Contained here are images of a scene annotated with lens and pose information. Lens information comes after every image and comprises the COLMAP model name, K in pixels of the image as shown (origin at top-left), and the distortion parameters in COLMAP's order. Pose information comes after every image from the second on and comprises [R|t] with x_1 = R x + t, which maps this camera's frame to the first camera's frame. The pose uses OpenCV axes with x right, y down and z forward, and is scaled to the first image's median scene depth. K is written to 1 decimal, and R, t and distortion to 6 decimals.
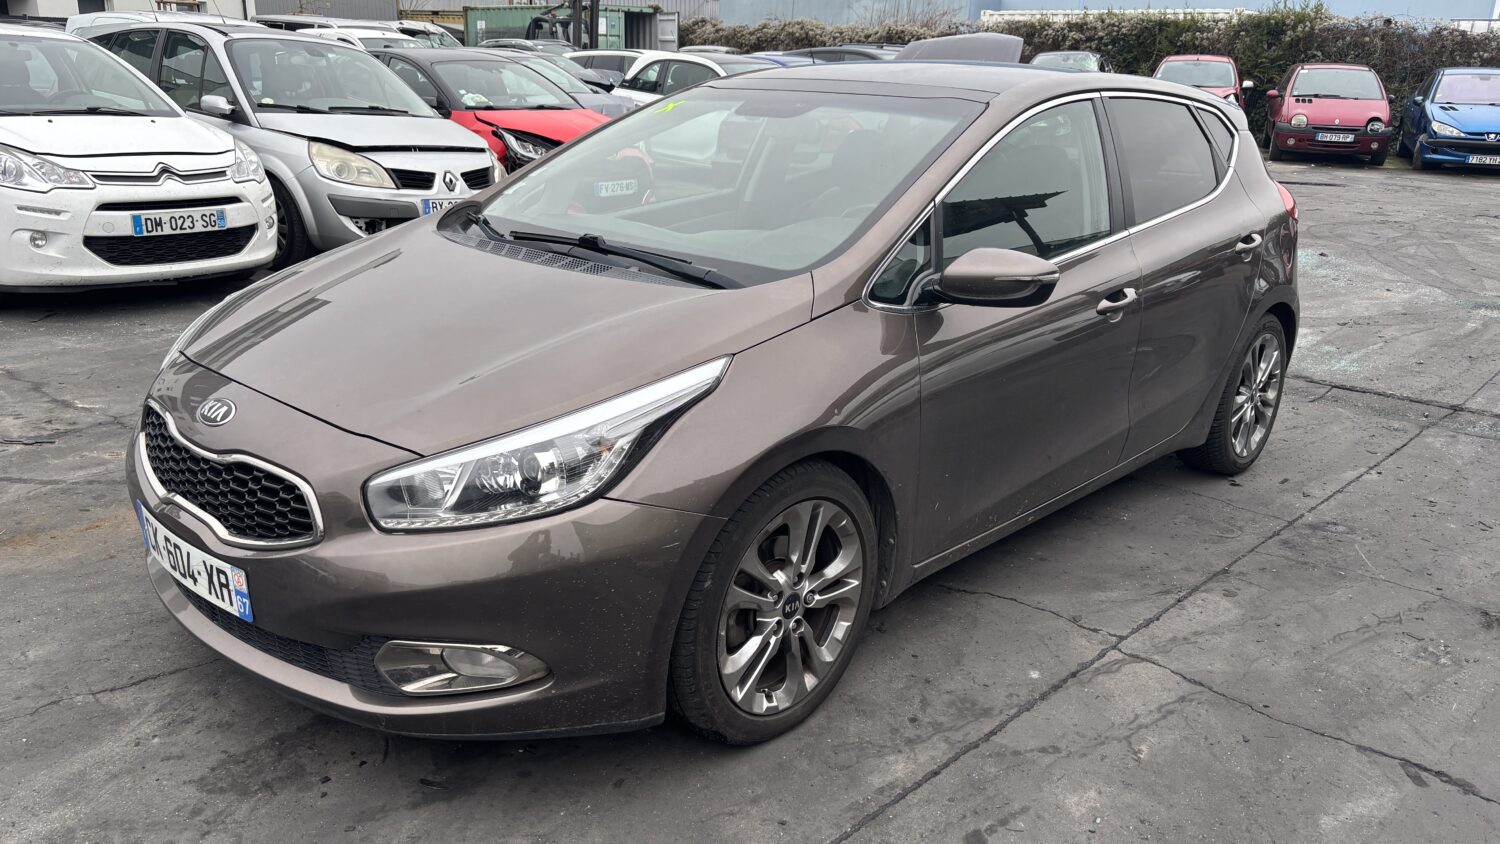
lens RADIAL K [[1139.8, 0, 747.2], [0, 1139.8, 425.3], [0, 0, 1]] dist [0.036895, -0.020719]
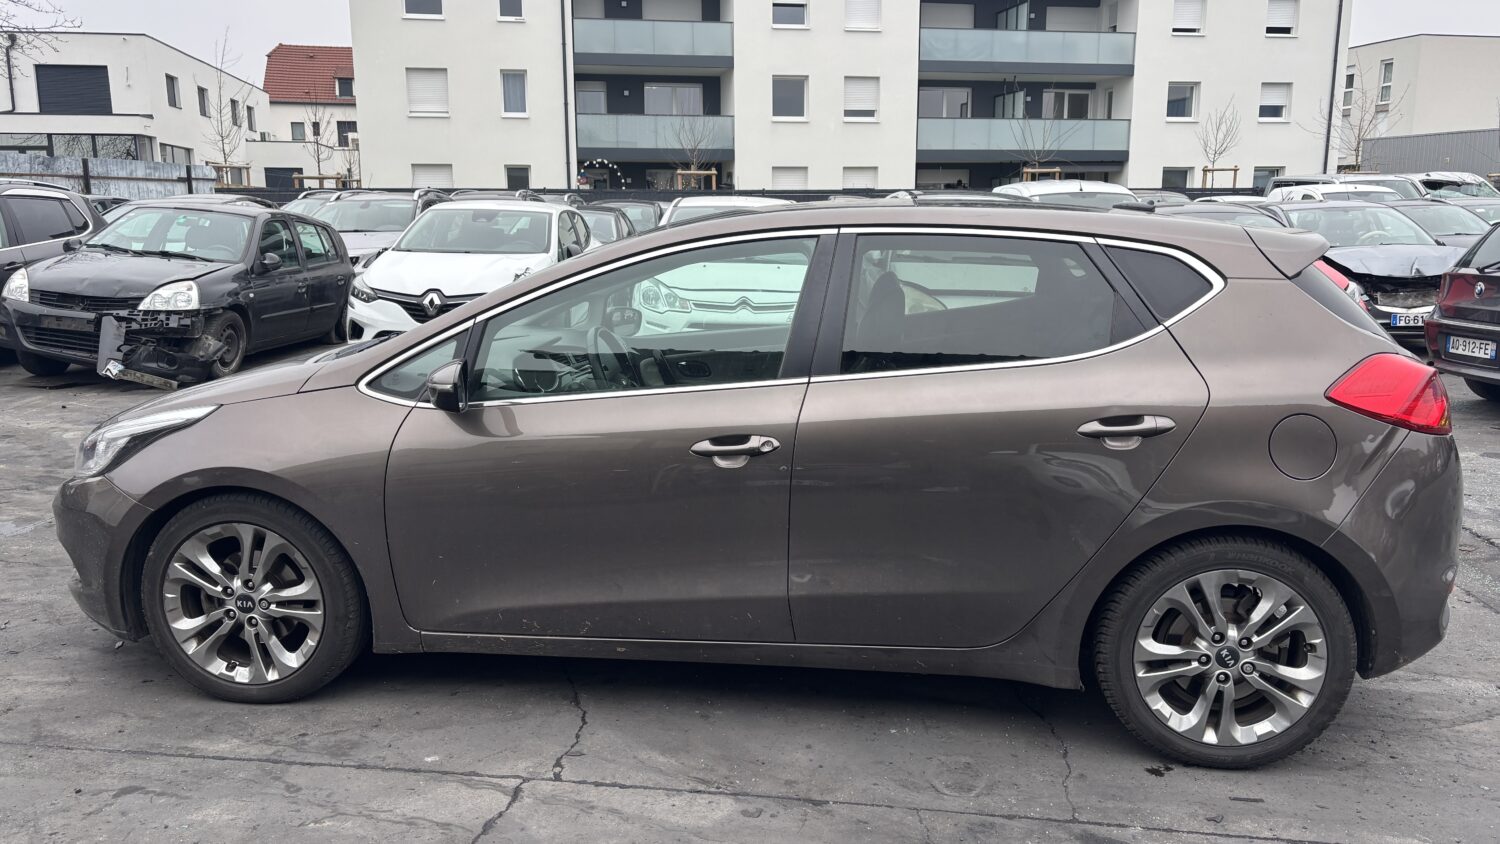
lens RADIAL K [[1139.8, 0, 741.6], [0, 1139.8, 424.4], [0, 0, 1]] dist [0.036895, -0.020719]
pose [[0.593370, 0.119763, -0.795971, 0.454073], [-0.224106, 0.974350, -0.020461, -0.046905], [0.773103, 0.190523, 0.604989, 0.192151]]
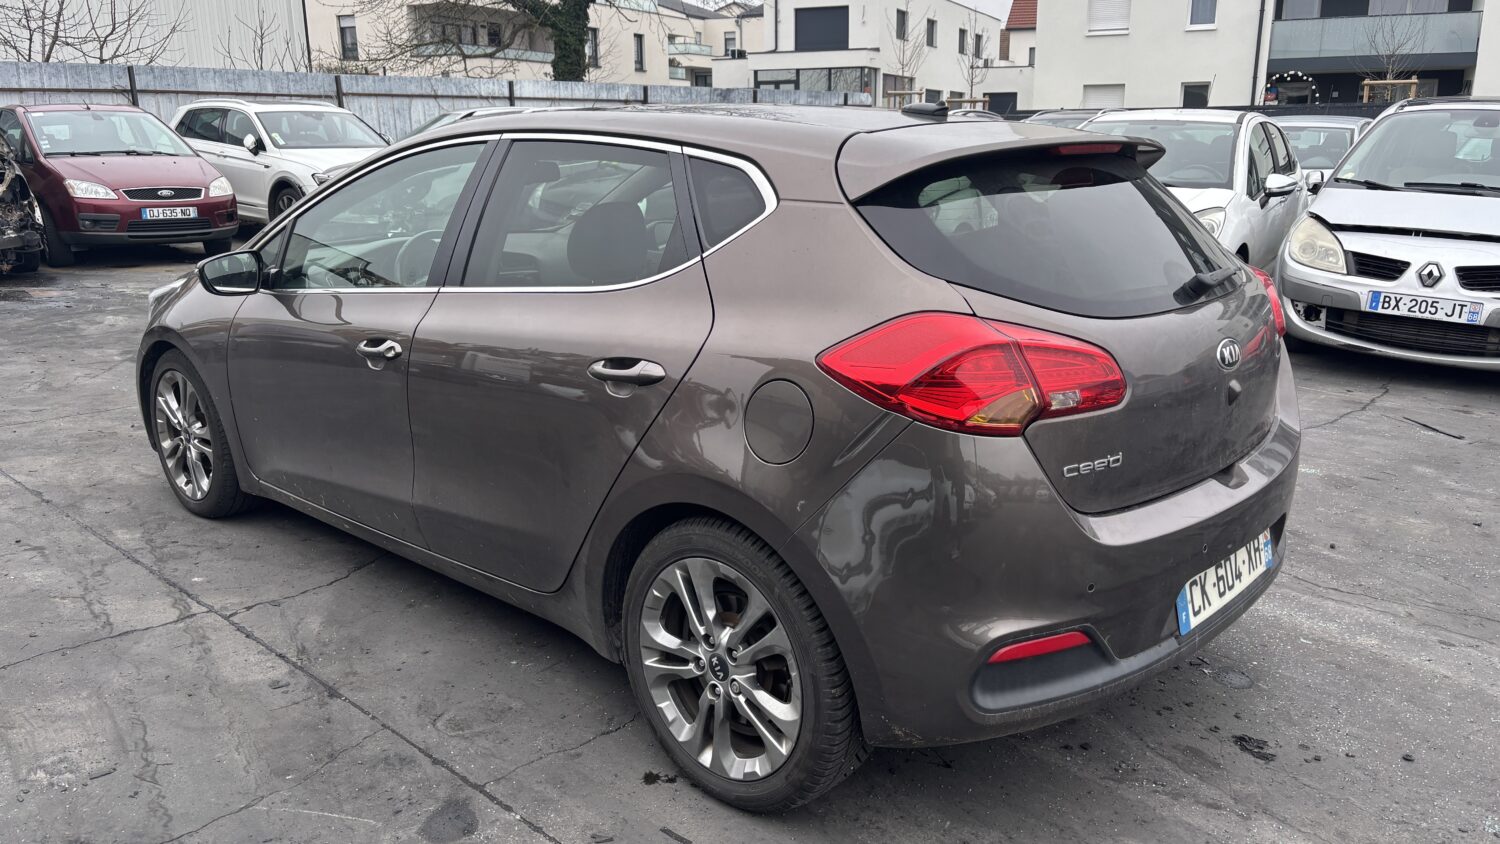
lens RADIAL K [[1139.8, 0, 763.3], [0, 1139.8, 419.1], [0, 0, 1]] dist [0.036895, -0.020719]
pose [[0.010223, 0.212330, -0.977145, 0.544906], [-0.295153, 0.934298, 0.199932, -0.145542], [0.955395, 0.286363, 0.072221, 0.539457]]
